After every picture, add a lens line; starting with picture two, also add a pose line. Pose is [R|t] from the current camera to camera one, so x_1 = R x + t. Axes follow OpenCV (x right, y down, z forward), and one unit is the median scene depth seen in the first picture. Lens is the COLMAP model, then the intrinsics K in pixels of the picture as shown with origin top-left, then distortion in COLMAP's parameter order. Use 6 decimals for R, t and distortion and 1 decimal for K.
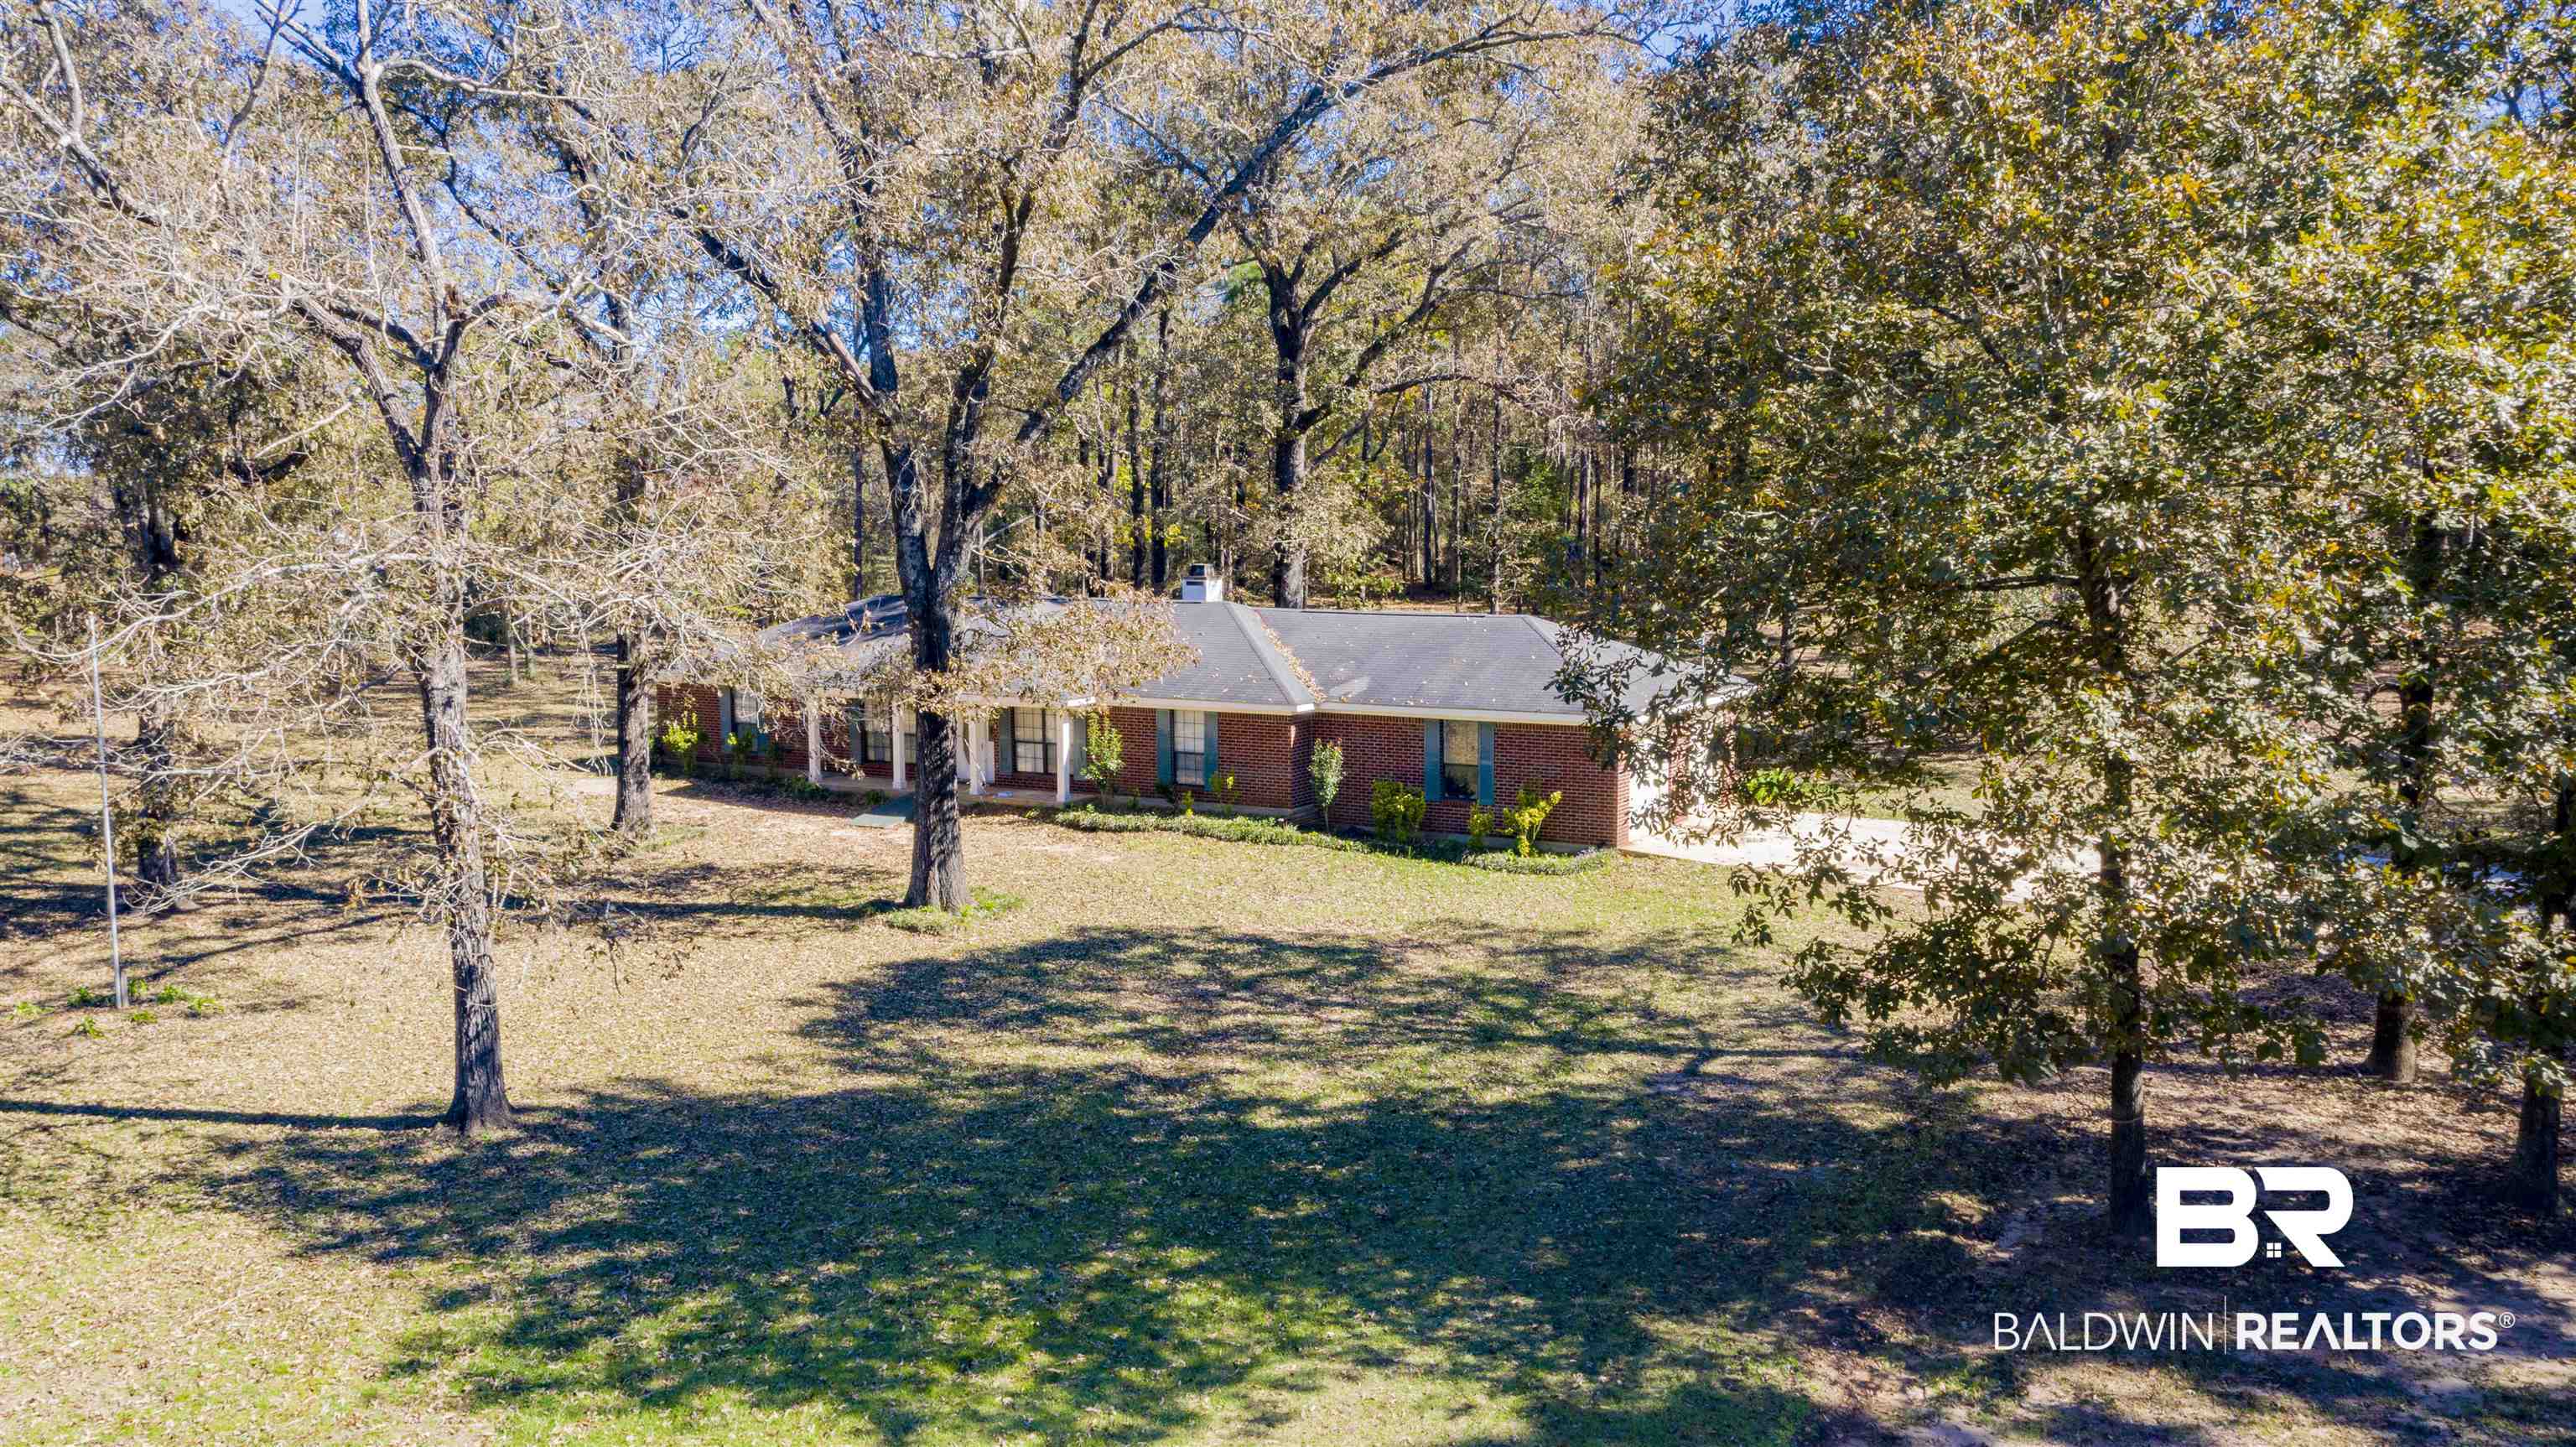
lens RADIAL K [[2055.1, 0, 1288.0], [0, 2055.1, 723.5], [0, 0, 1]] dist [-0.003142, 0.059373]
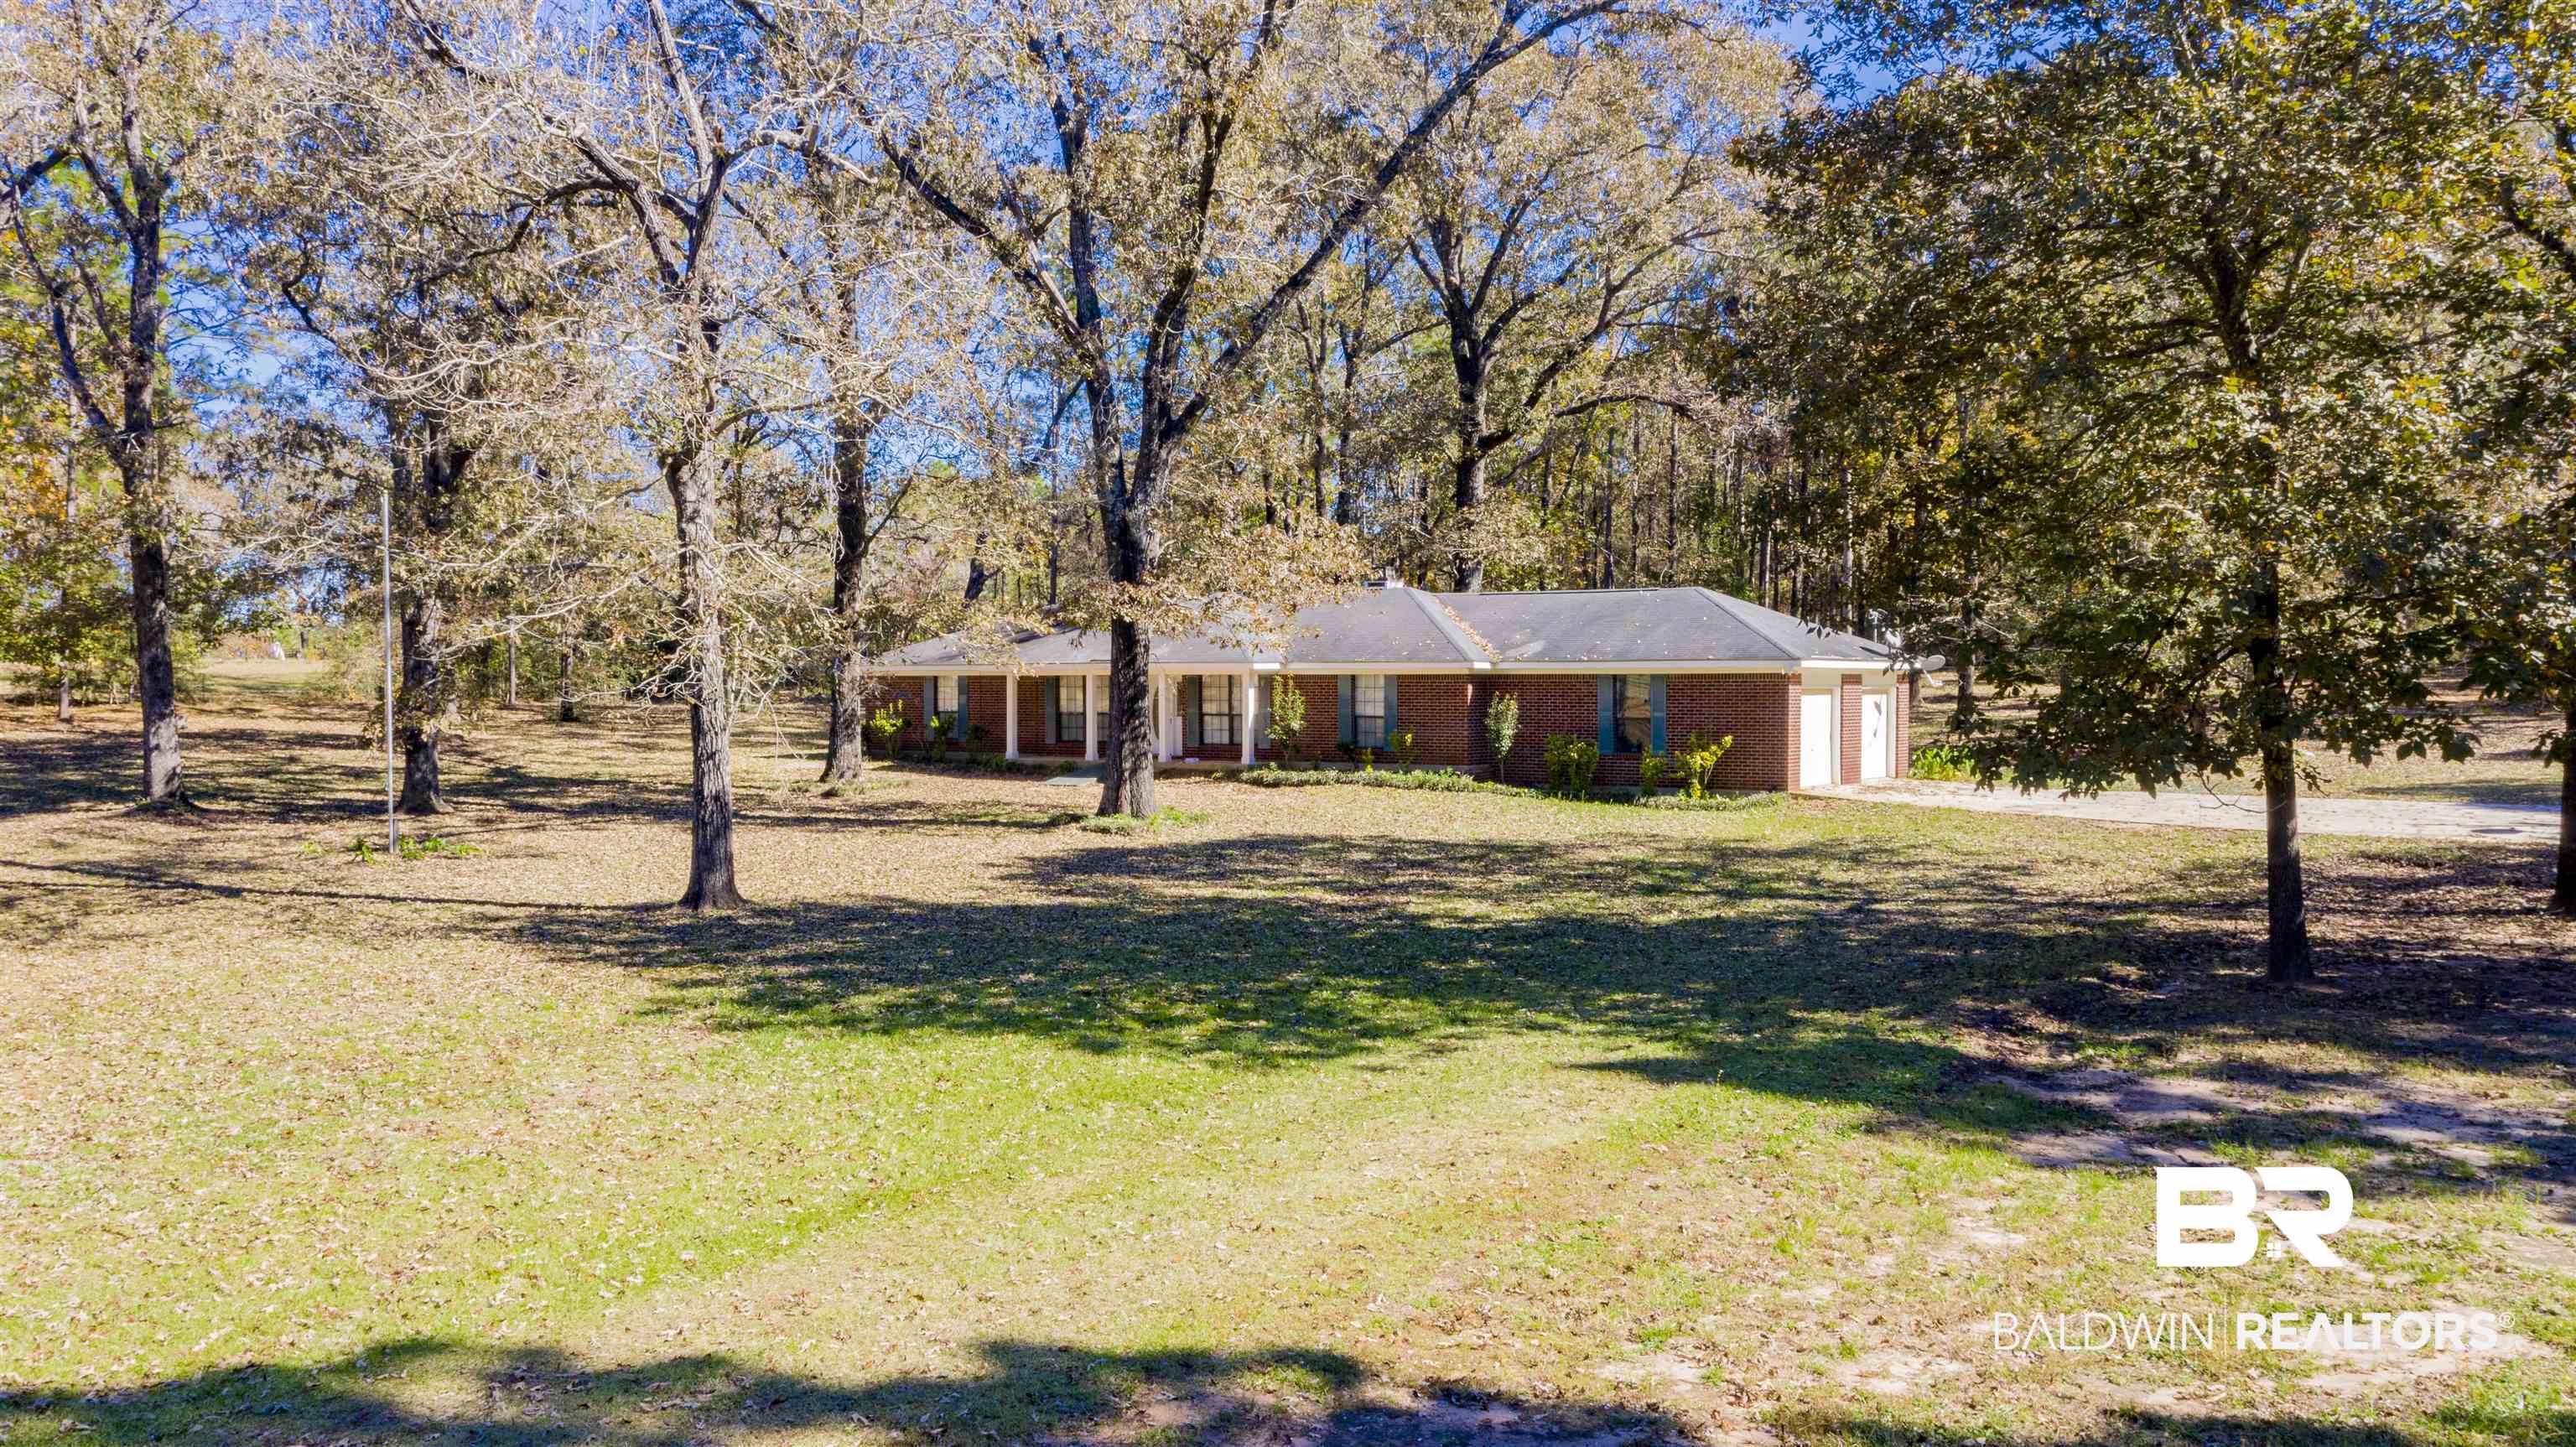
lens RADIAL K [[2055.1, 0, 1288.0], [0, 2055.1, 723.5], [0, 0, 1]] dist [-0.003142, 0.059373]
pose [[0.996061, 0.006205, -0.088450, 0.003478], [-0.013546, 0.996488, -0.082633, 0.130890], [0.087627, 0.083505, 0.992647, -0.039781]]
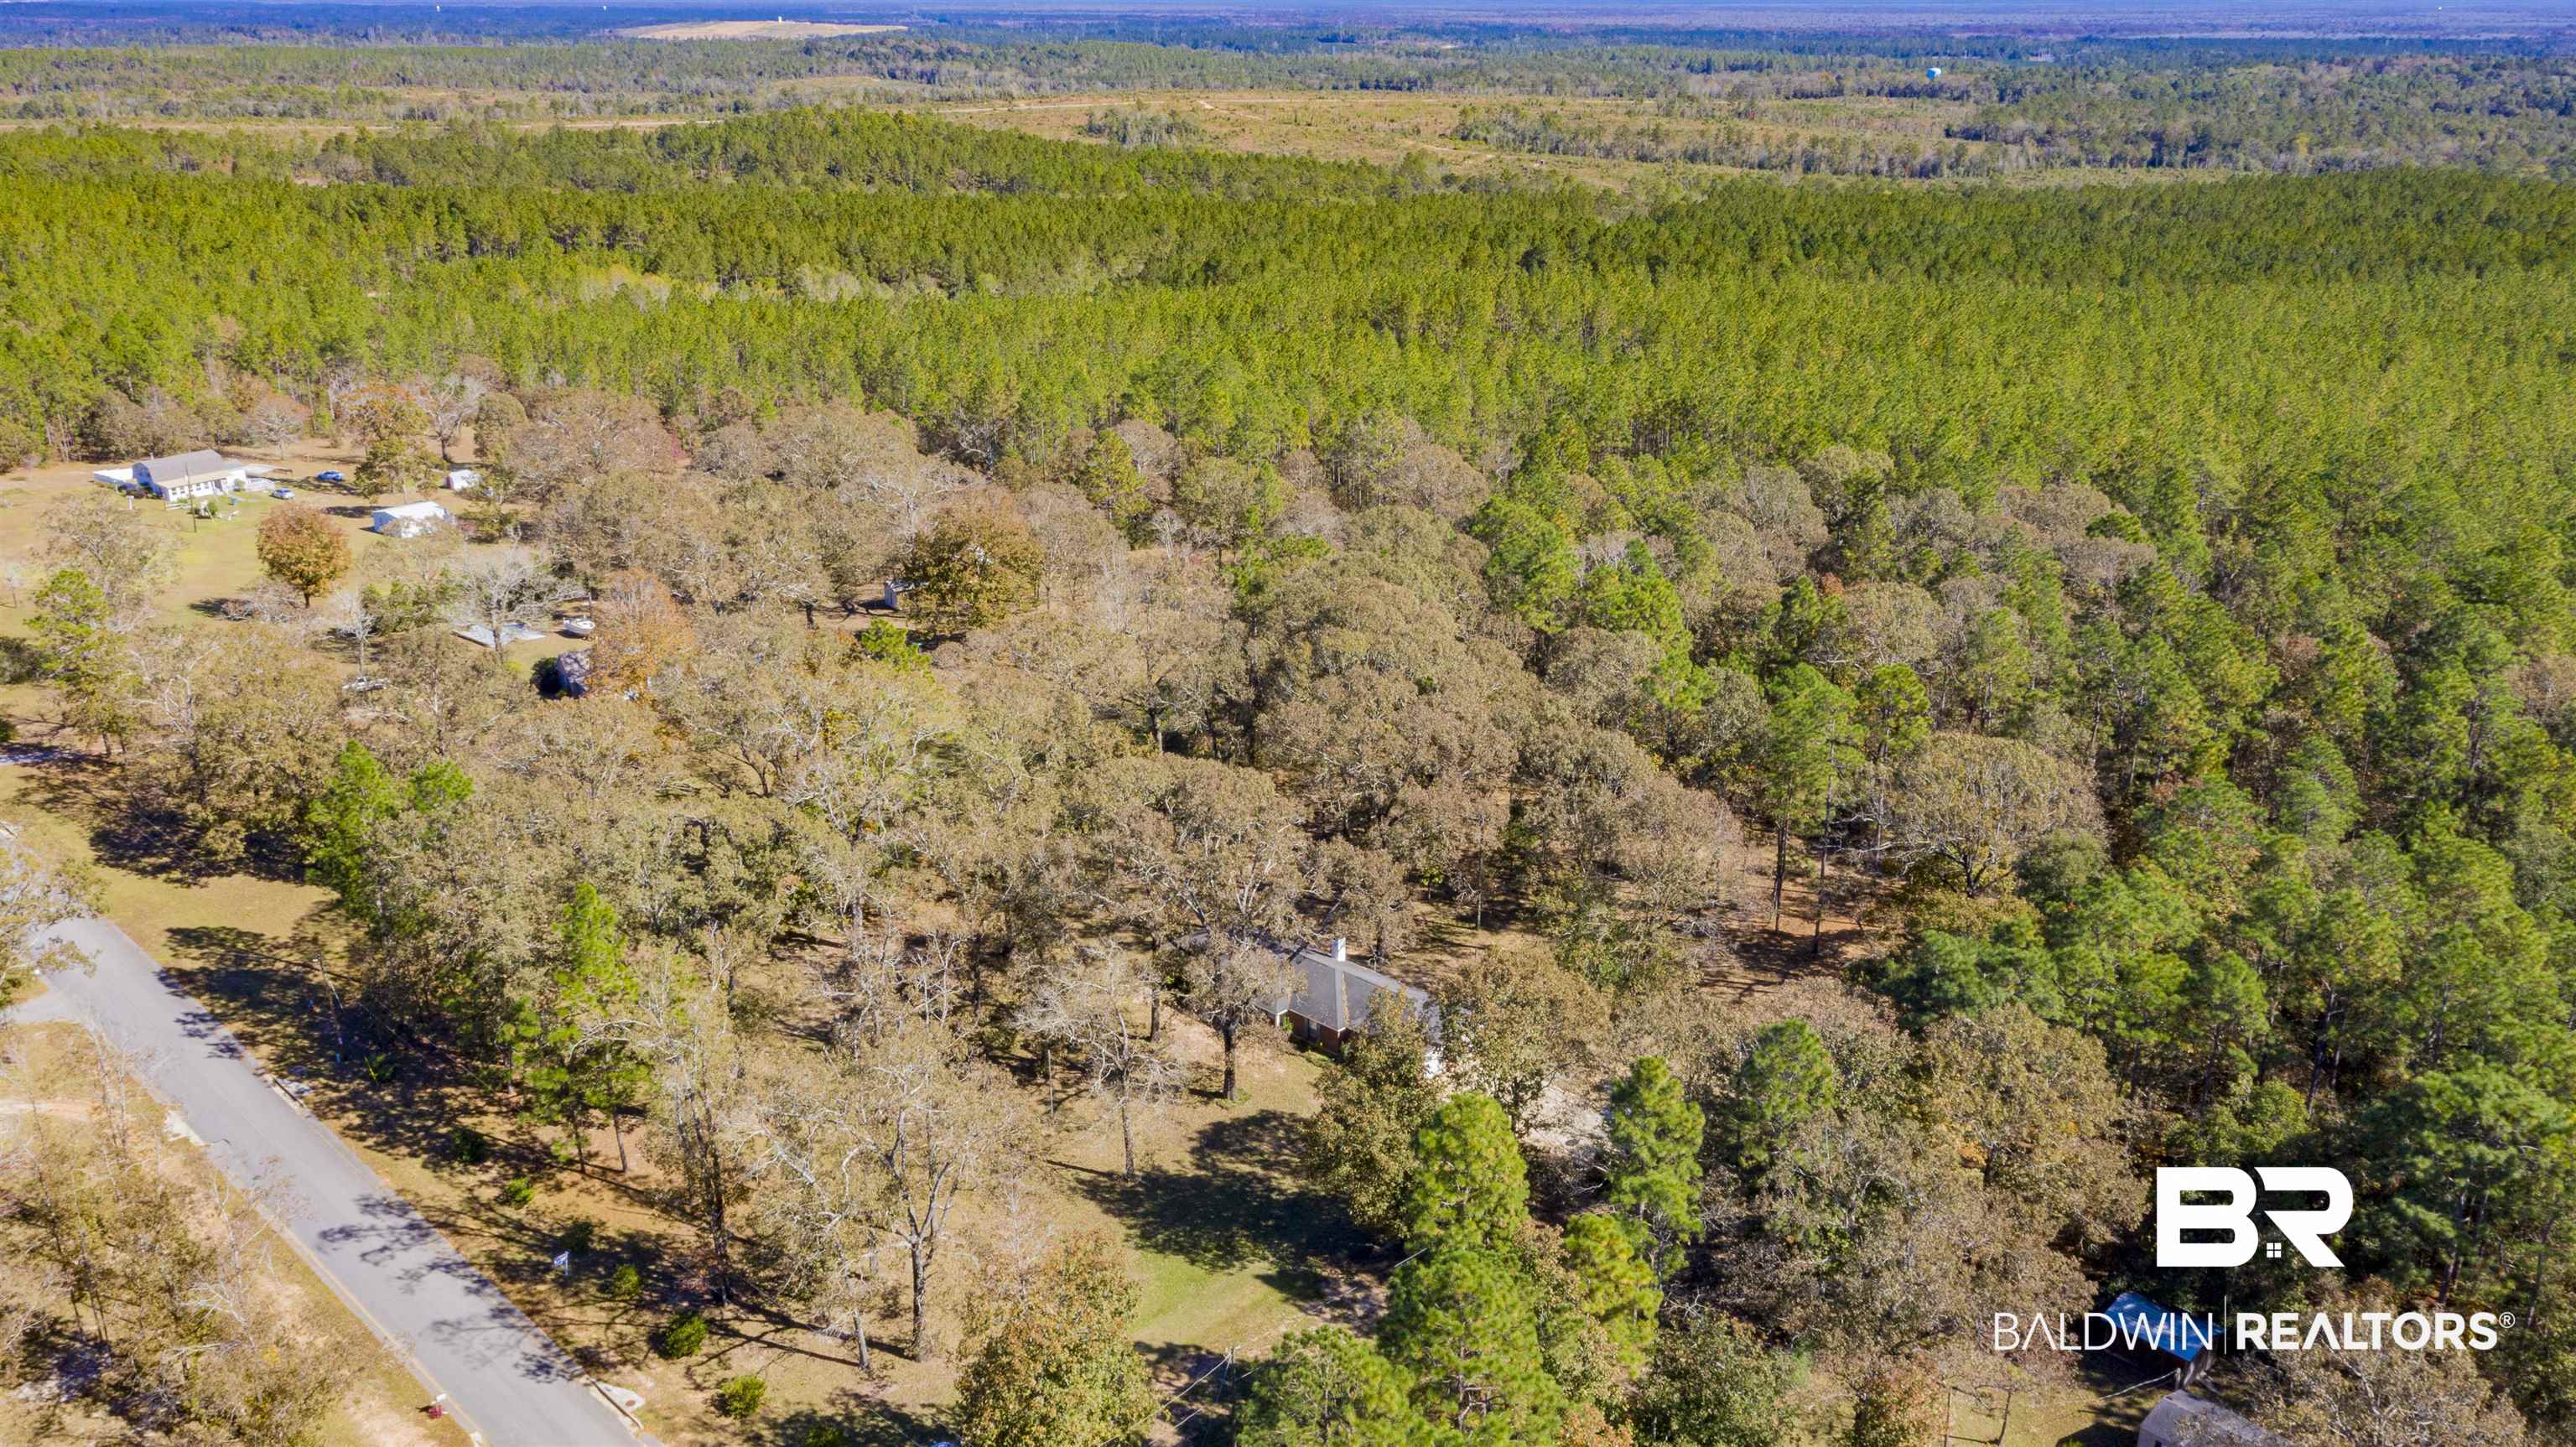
lens RADIAL K [[2090.2, 0, 1288.0], [0, 2090.2, 723.5], [0, 0, 1]] dist [0.000752, 0.052451]
pose [[0.970879, 0.081261, -0.225369, 0.813502], [-0.028944, 0.973613, 0.226364, -1.576292], [0.237817, -0.213249, 0.947612, -2.721214]]
